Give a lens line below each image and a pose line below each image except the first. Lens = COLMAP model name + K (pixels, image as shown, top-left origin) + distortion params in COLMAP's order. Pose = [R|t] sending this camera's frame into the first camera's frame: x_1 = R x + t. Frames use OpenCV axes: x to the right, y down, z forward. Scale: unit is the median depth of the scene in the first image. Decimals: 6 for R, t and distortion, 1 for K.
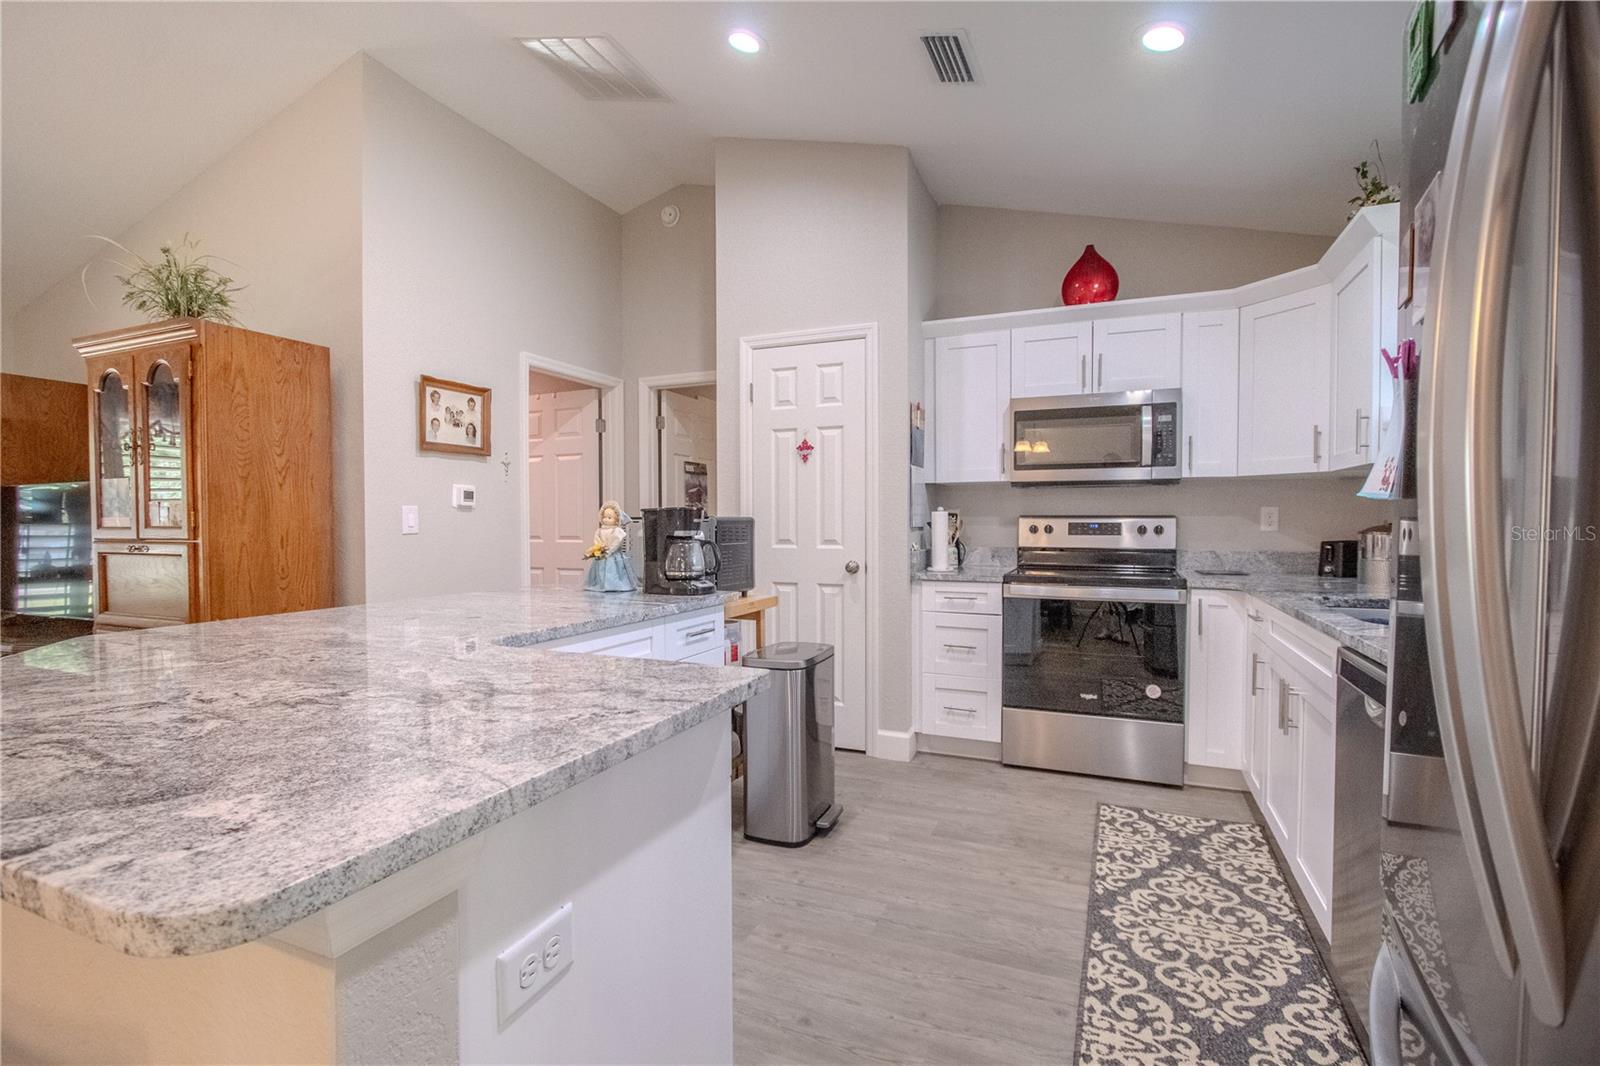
lens RADIAL K [[740.1, 0, 789.7], [0, 740.1, 533.4], [0, 0, 1]] dist [-0.010065, 0.000304]
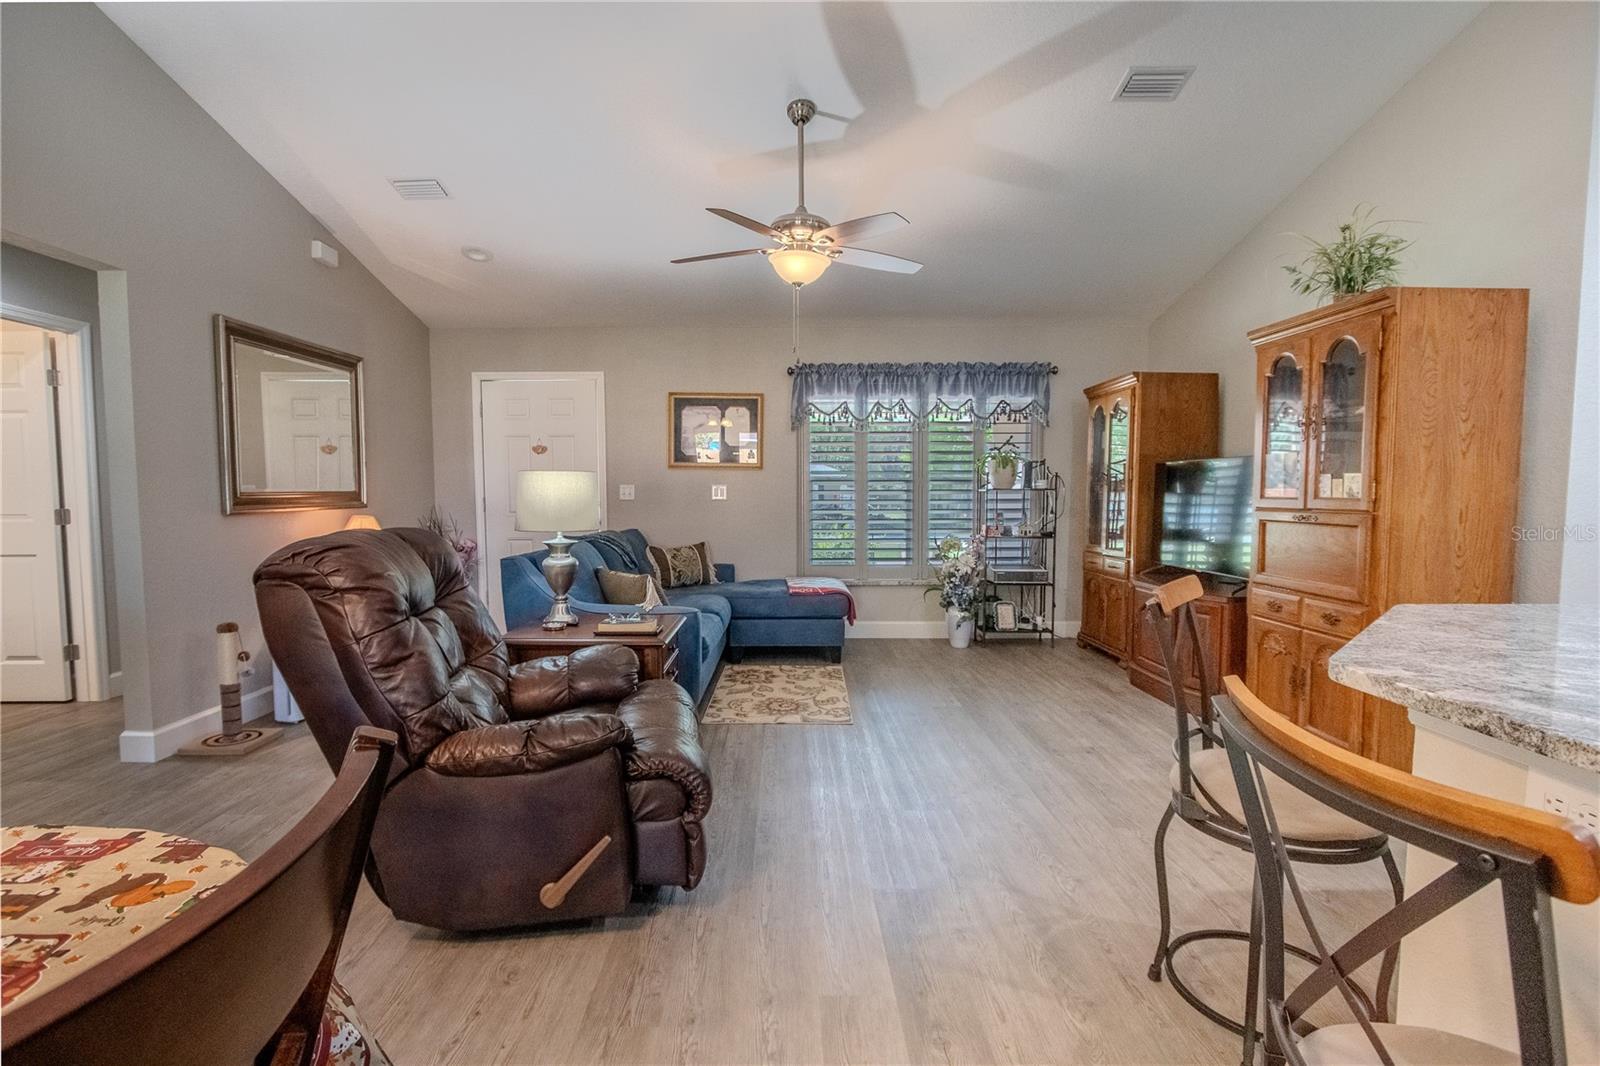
lens RADIAL K [[740.1, 0, 792.3], [0, 740.1, 536.9], [0, 0, 1]] dist [-0.010065, 0.000304]
pose [[0.411211, 0.063356, -0.909336, -0.220393], [-0.017726, 0.997949, 0.061514, -0.004721], [0.911368, -0.009176, 0.411491, -0.138340]]
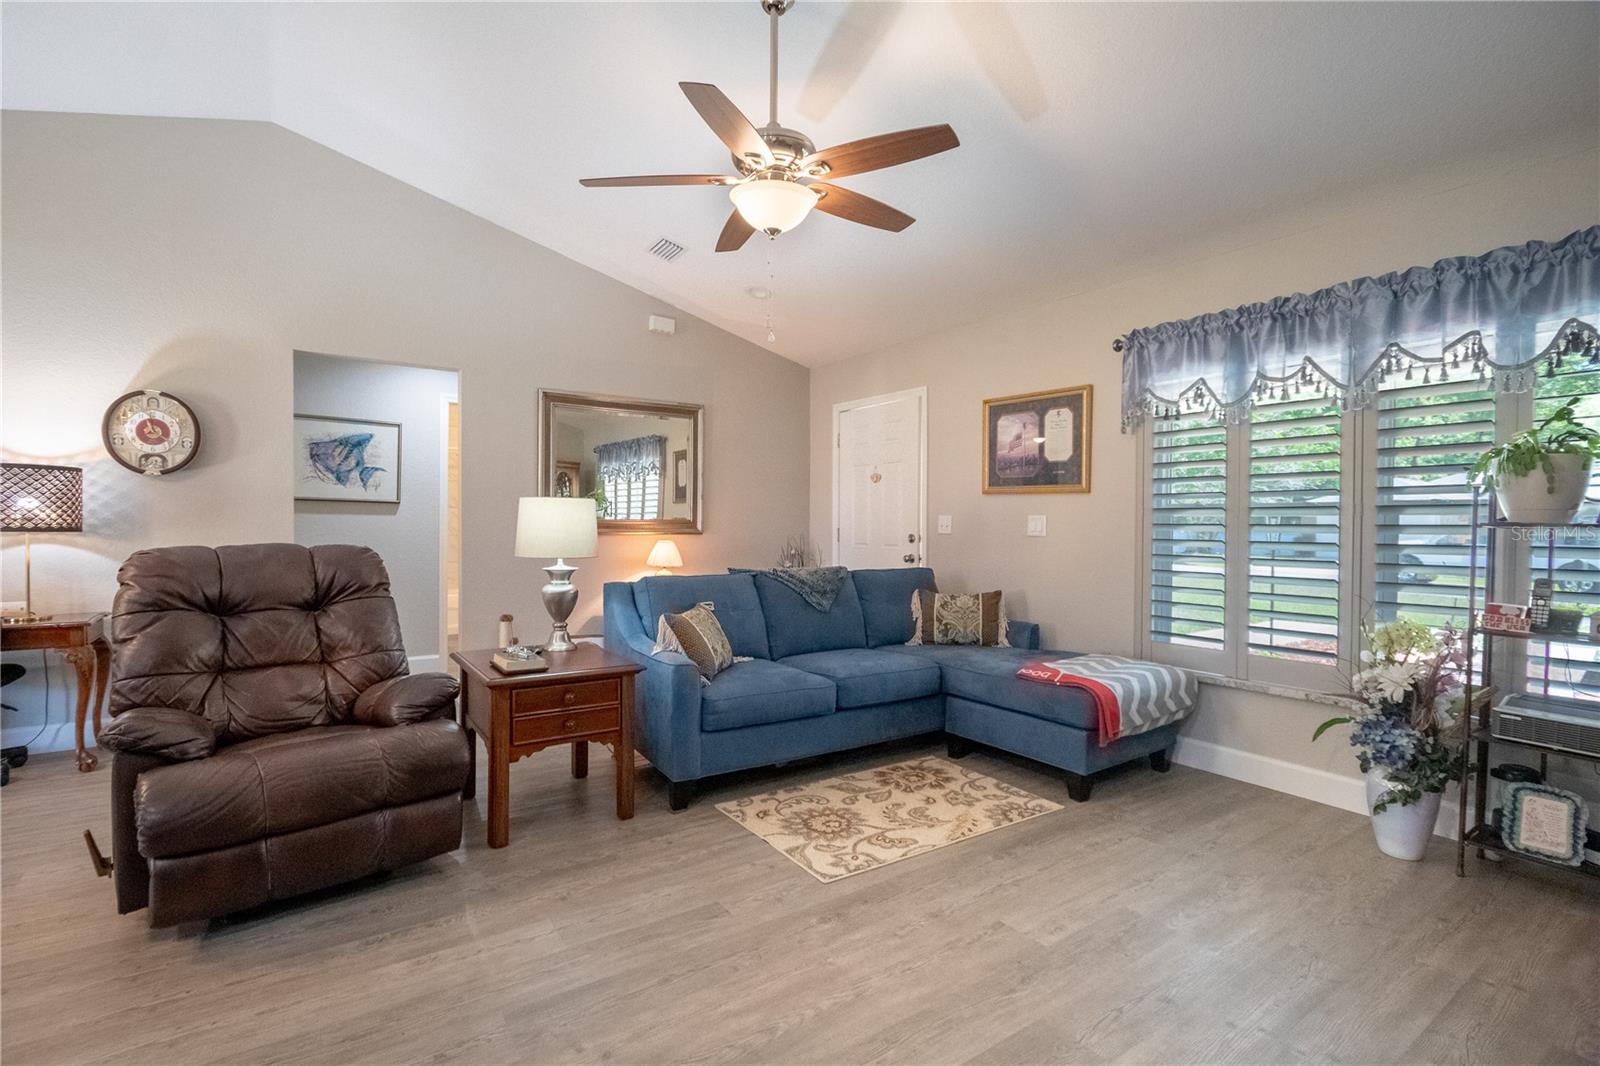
lens RADIAL K [[740.1, 0, 789.0], [0, 740.1, 534.7], [0, 0, 1]] dist [-0.010065, 0.000304]
pose [[-0.523676, 0.014538, -0.851793, -0.626338], [-0.022970, 0.999250, 0.031177, -0.015413], [0.851608, 0.035892, -0.522950, 0.904933]]
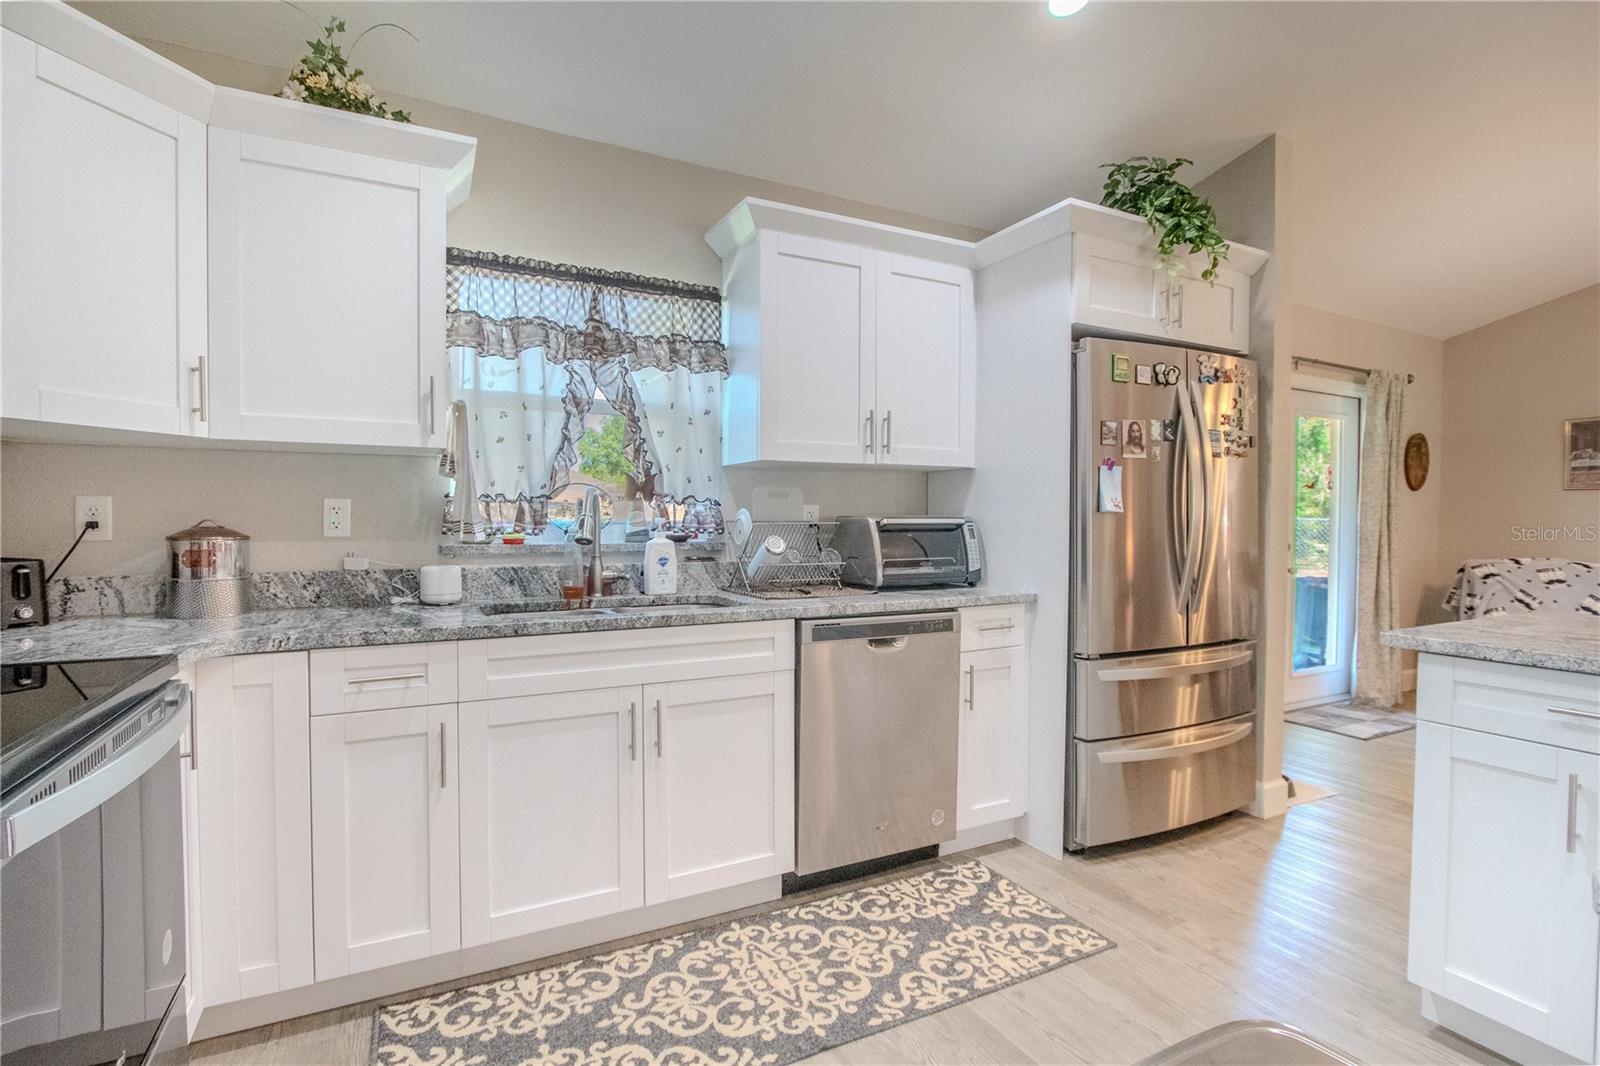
lens RADIAL K [[740.1, 0, 795.8], [0, 740.1, 530.8], [0, 0, 1]] dist [-0.010065, 0.000304]
pose [[-0.771864, -0.011421, 0.635685, -0.025474], [0.010951, 0.999451, 0.031254, -0.024189], [-0.635693, 0.031085, -0.771316, 1.263185]]
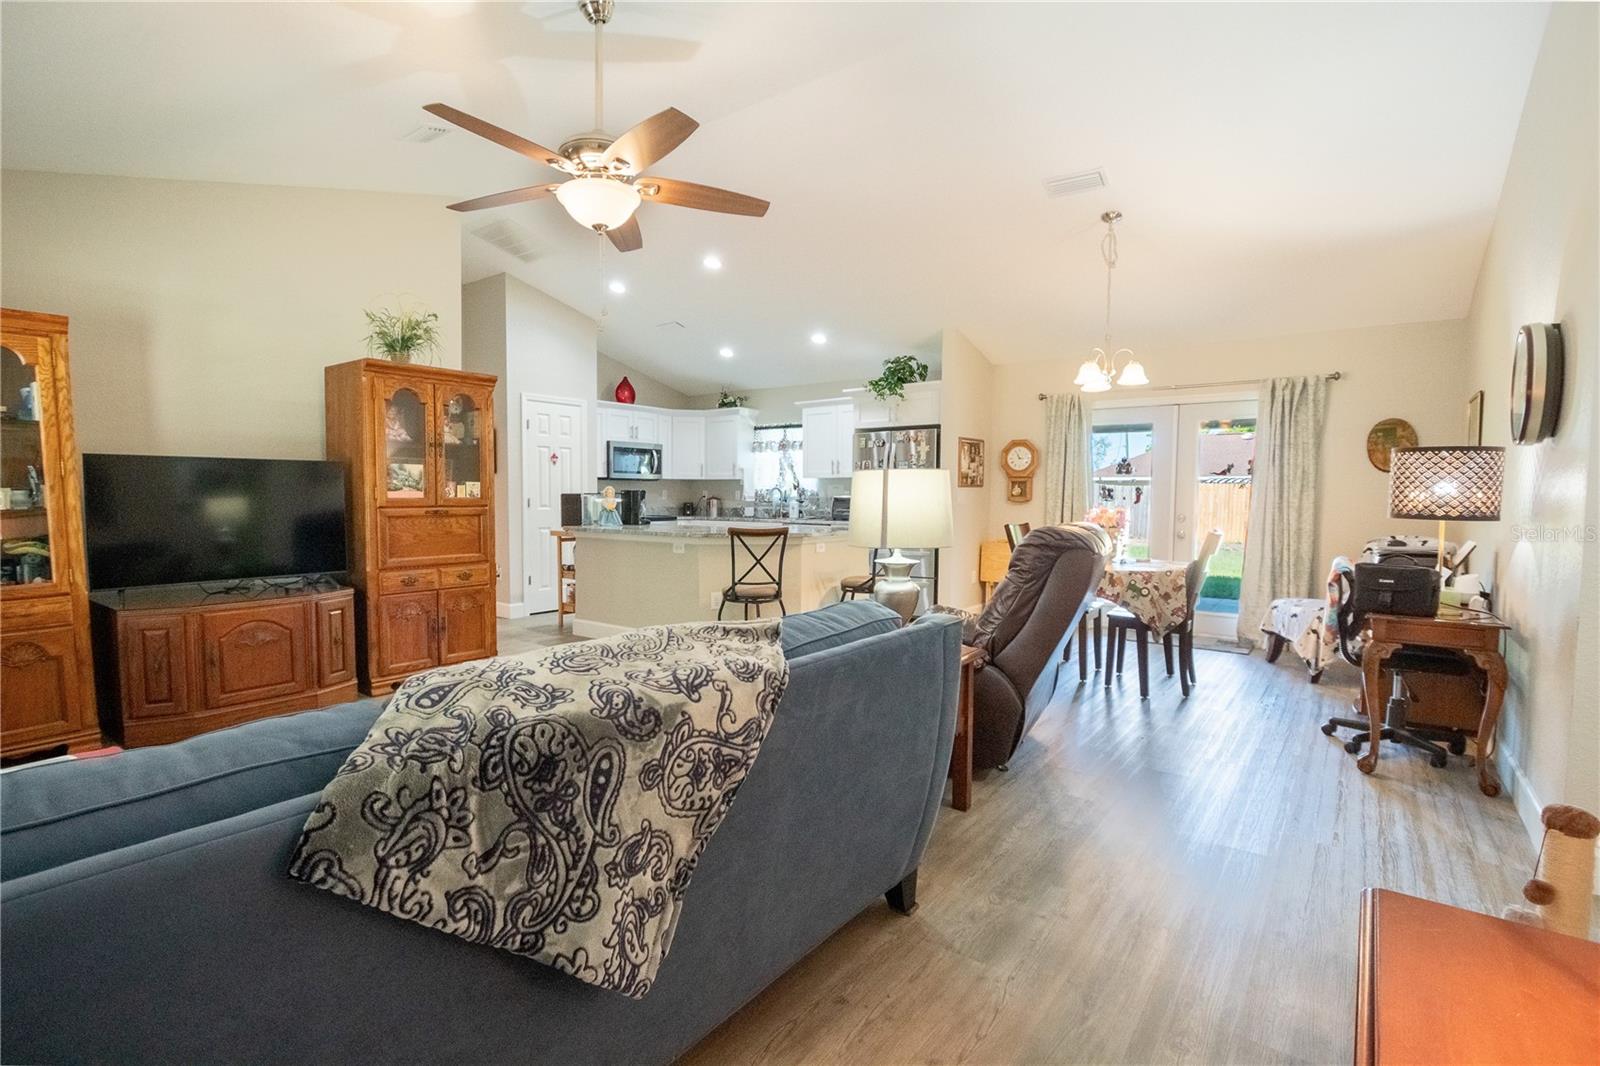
lens RADIAL K [[740.1, 0, 792.1], [0, 740.1, 529.8], [0, 0, 1]] dist [-0.010065, 0.000304]
pose [[0.242110, -0.041076, 0.969379, -2.317610], [0.011557, 0.999155, 0.039451, 0.005727], [-0.970180, 0.001652, 0.242380, -0.089346]]
